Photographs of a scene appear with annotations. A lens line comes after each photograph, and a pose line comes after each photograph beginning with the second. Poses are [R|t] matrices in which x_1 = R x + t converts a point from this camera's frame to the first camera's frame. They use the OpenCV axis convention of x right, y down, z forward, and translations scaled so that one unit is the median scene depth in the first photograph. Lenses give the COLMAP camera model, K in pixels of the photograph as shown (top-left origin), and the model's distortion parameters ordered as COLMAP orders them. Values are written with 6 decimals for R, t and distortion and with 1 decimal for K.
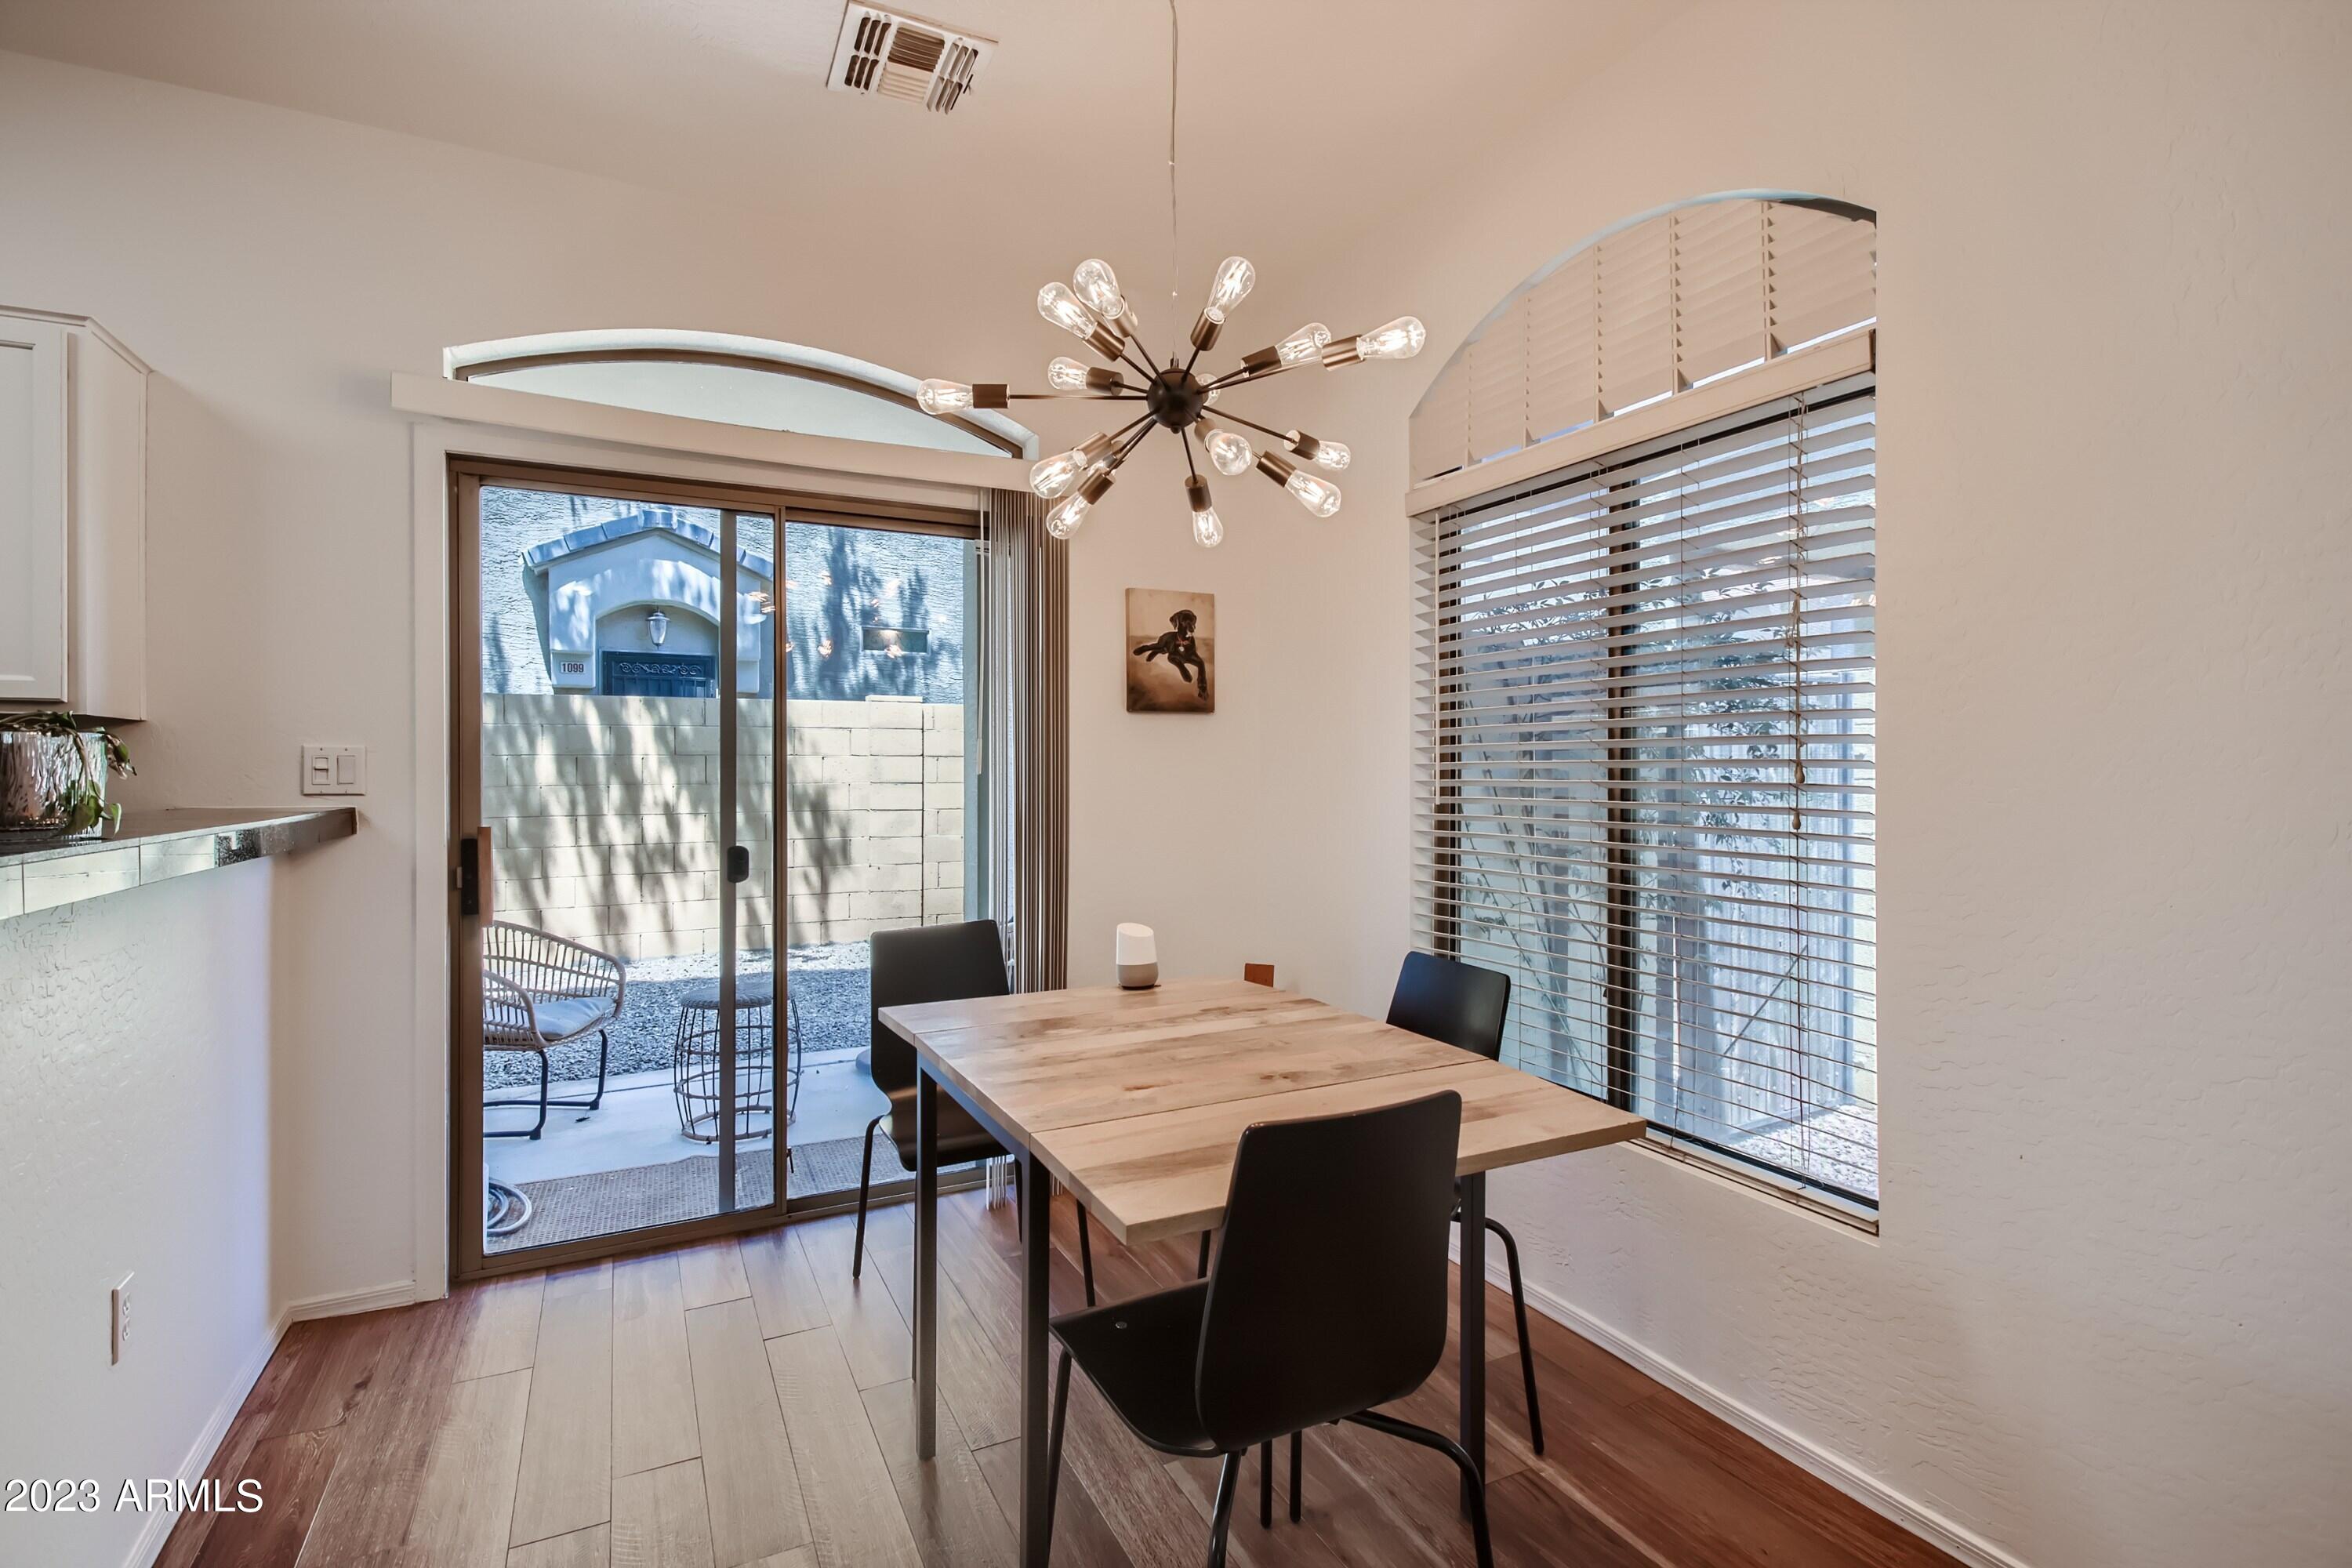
lens RADIAL K [[1090.2, 0, 1130.3], [0, 1090.2, 780.5], [0, 0, 1]] dist [0.000334, 0.000033]
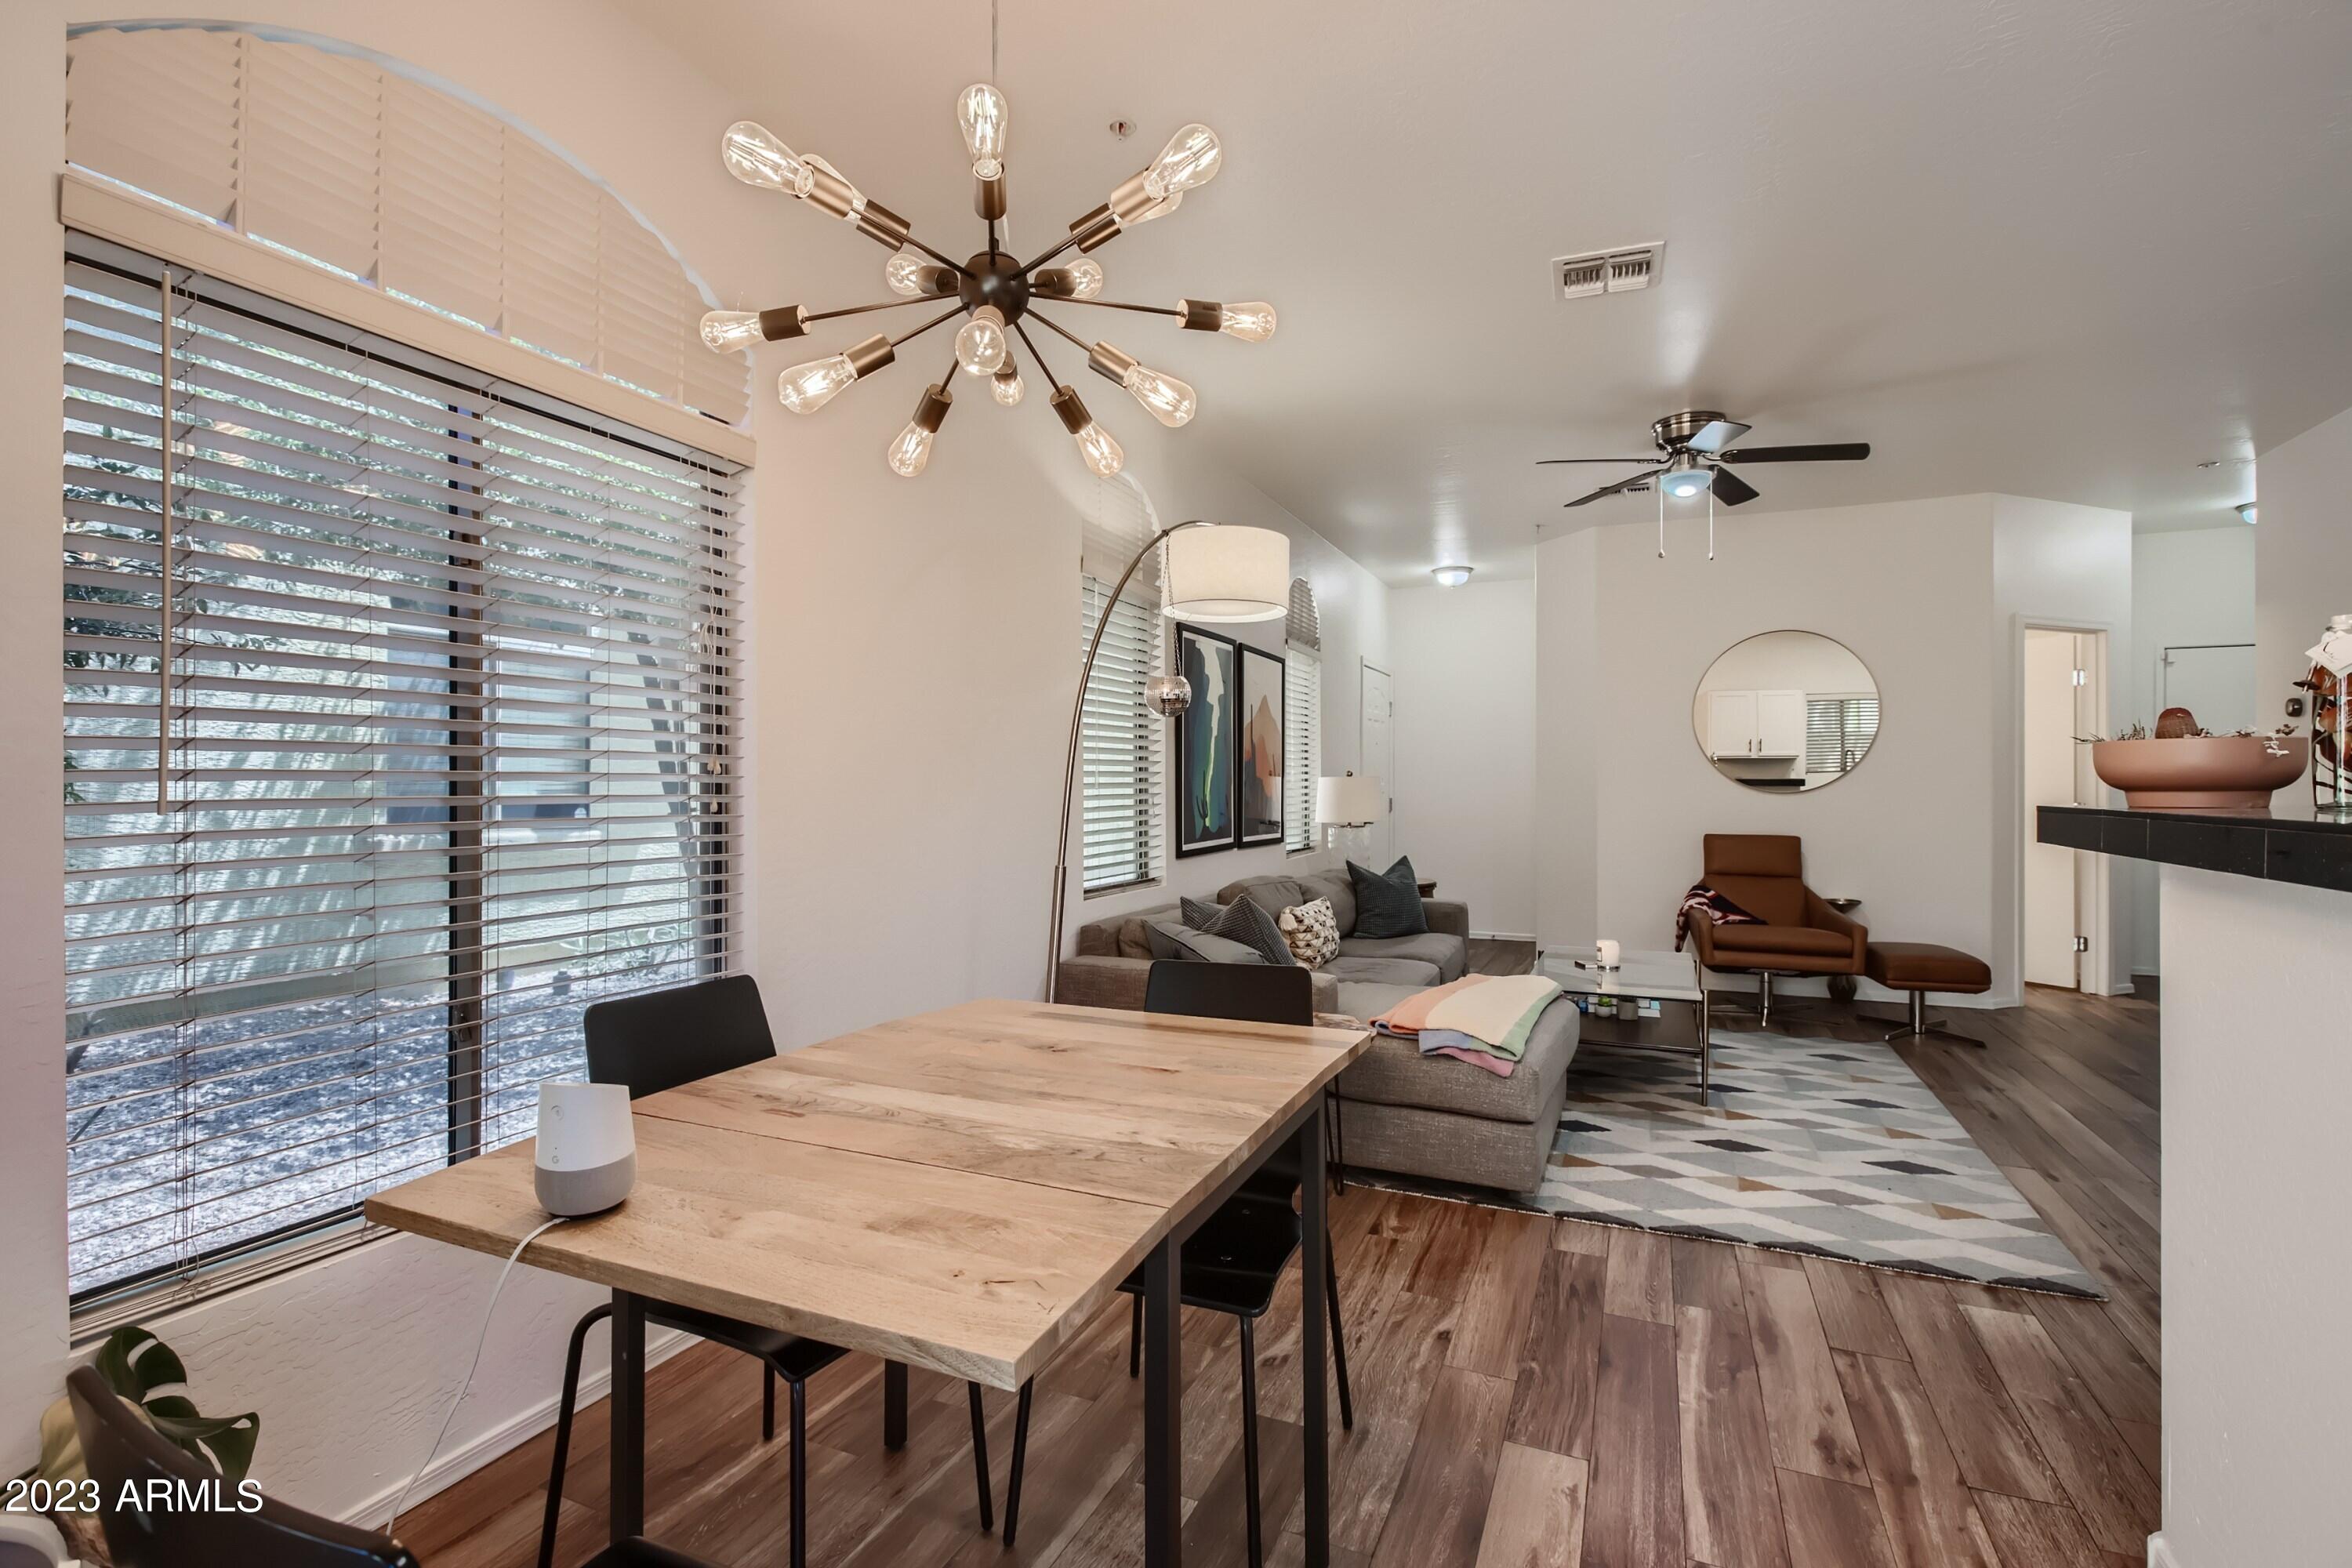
lens RADIAL K [[1091.2, 0, 1176.0], [0, 1091.2, 784.0], [0, 0, 1]] dist [0.001678, 0.000326]
pose [[-0.657525, 0.001519, 0.753431, -0.350922], [0.006833, 0.999969, 0.003948, 0.006667], [-0.753402, 0.007744, -0.657515, 0.765065]]
